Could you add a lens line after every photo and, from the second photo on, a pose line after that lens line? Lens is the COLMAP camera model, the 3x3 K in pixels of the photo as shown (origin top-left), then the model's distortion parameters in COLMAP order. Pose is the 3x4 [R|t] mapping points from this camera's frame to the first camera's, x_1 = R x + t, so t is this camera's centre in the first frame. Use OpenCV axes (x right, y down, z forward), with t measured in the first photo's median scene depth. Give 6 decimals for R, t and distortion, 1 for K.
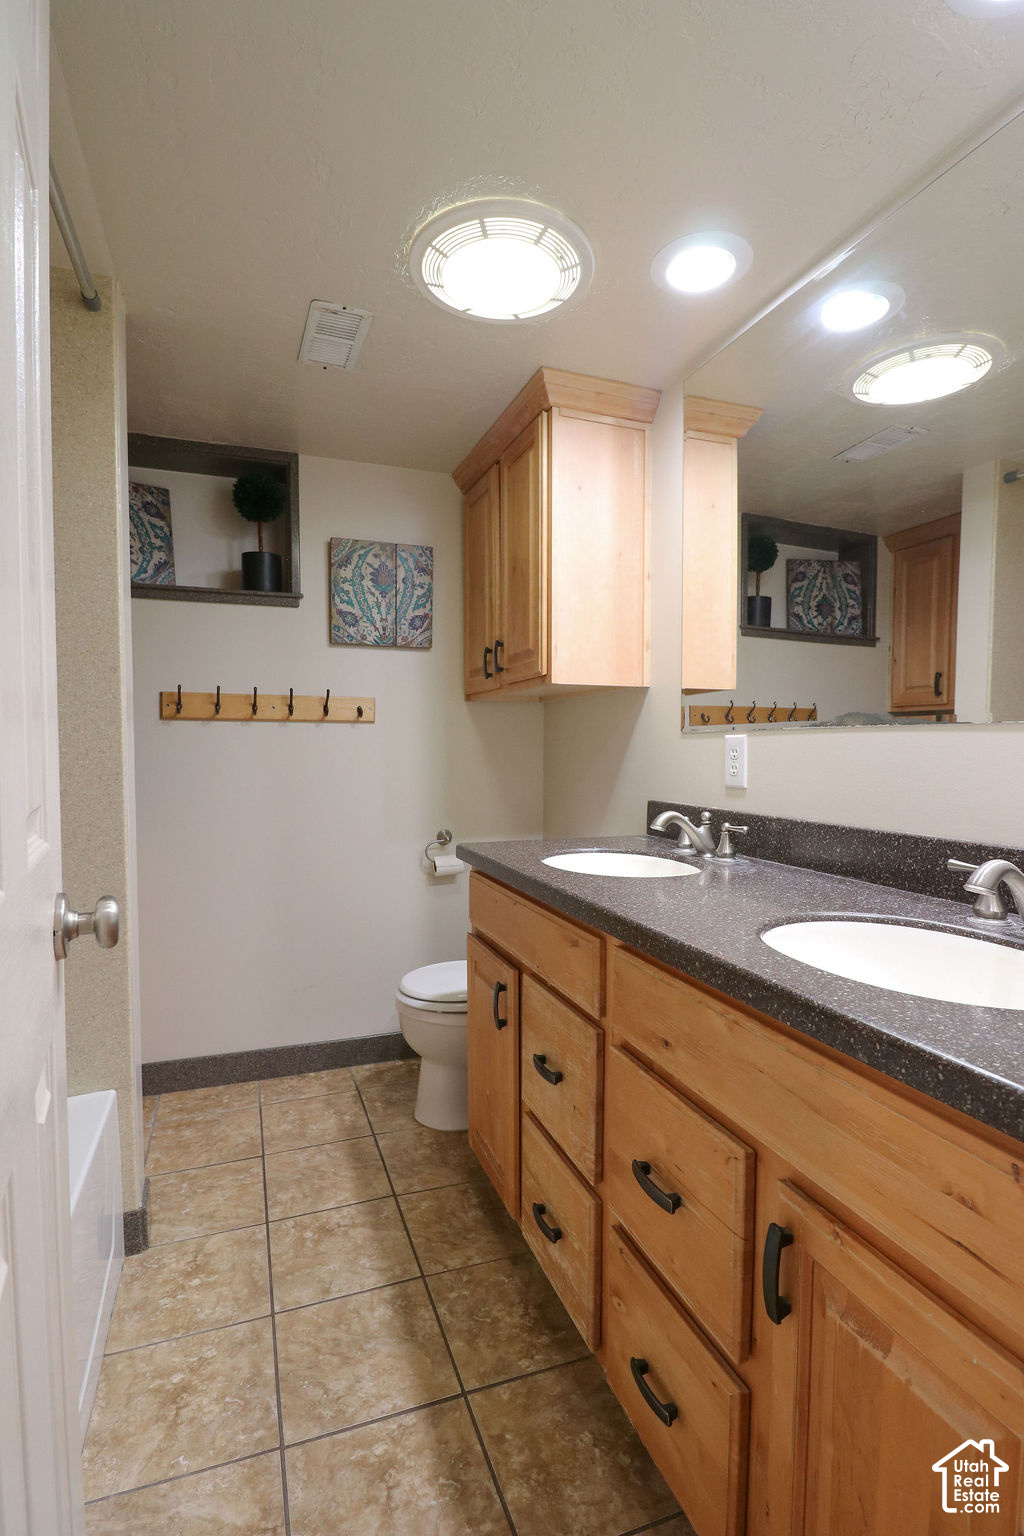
lens RADIAL K [[753.1, 0, 510.1], [0, 753.1, 770.4], [0, 0, 1]] dist [0.000277, -0.002333]
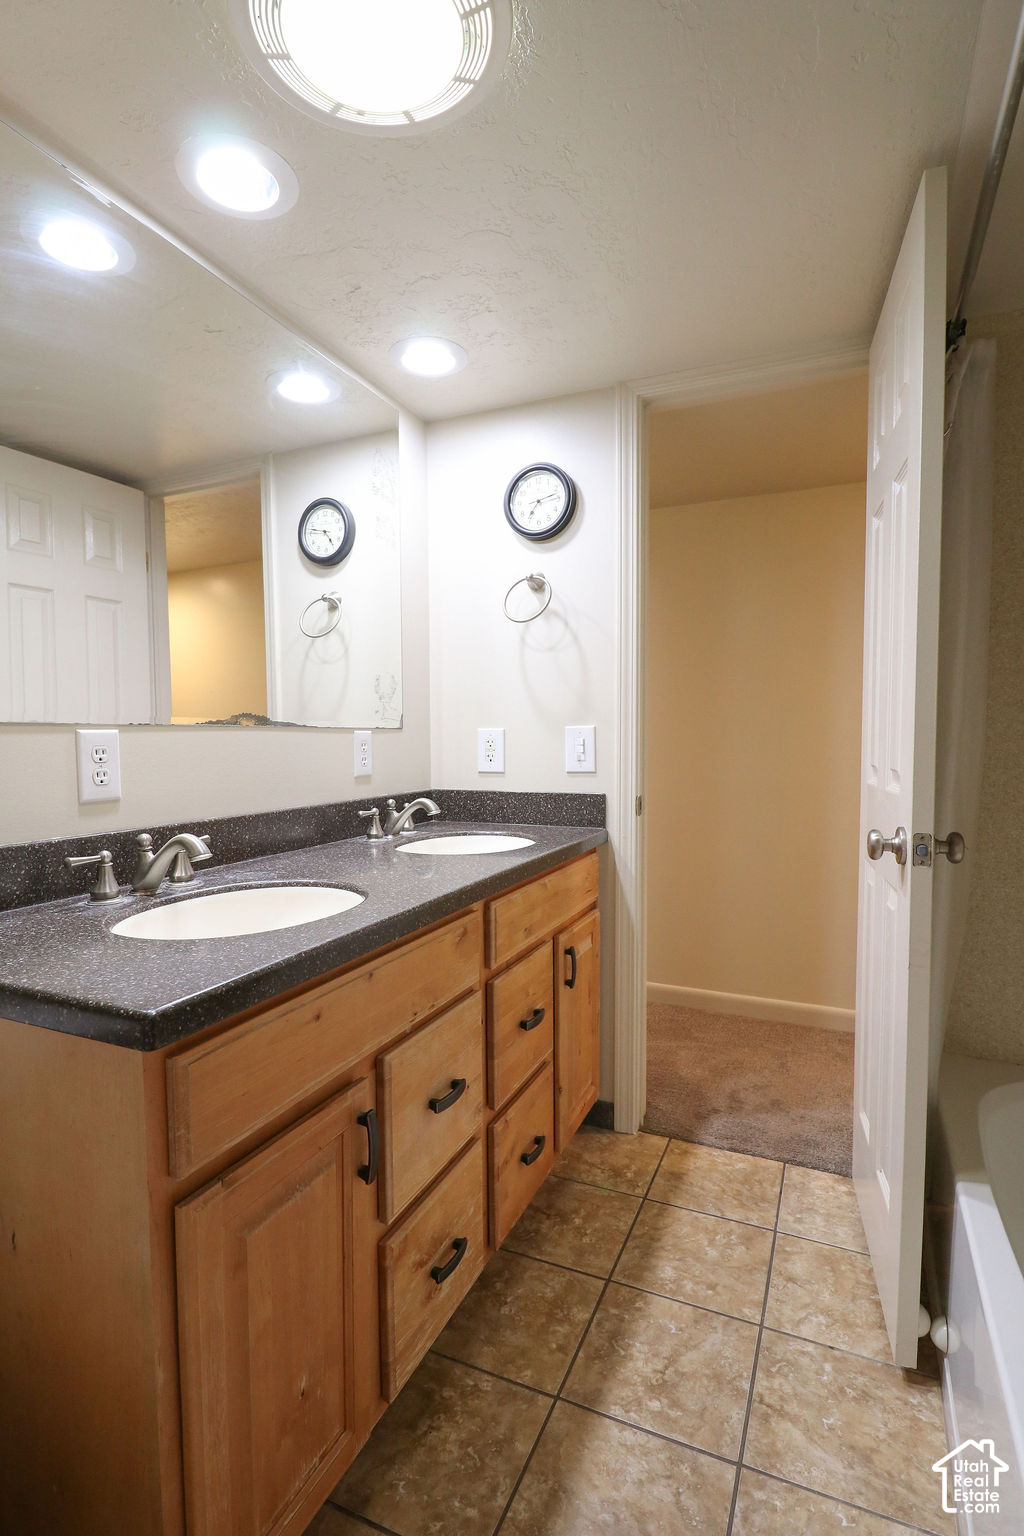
lens RADIAL K [[753.1, 0, 510.5], [0, 753.1, 773.5], [0, 0, 1]] dist [0.000277, -0.002333]
pose [[-0.714868, -0.032499, 0.698504, -0.708537], [0.027469, 0.996843, 0.074493, -0.068430], [-0.698720, 0.072440, -0.711718, 1.752727]]
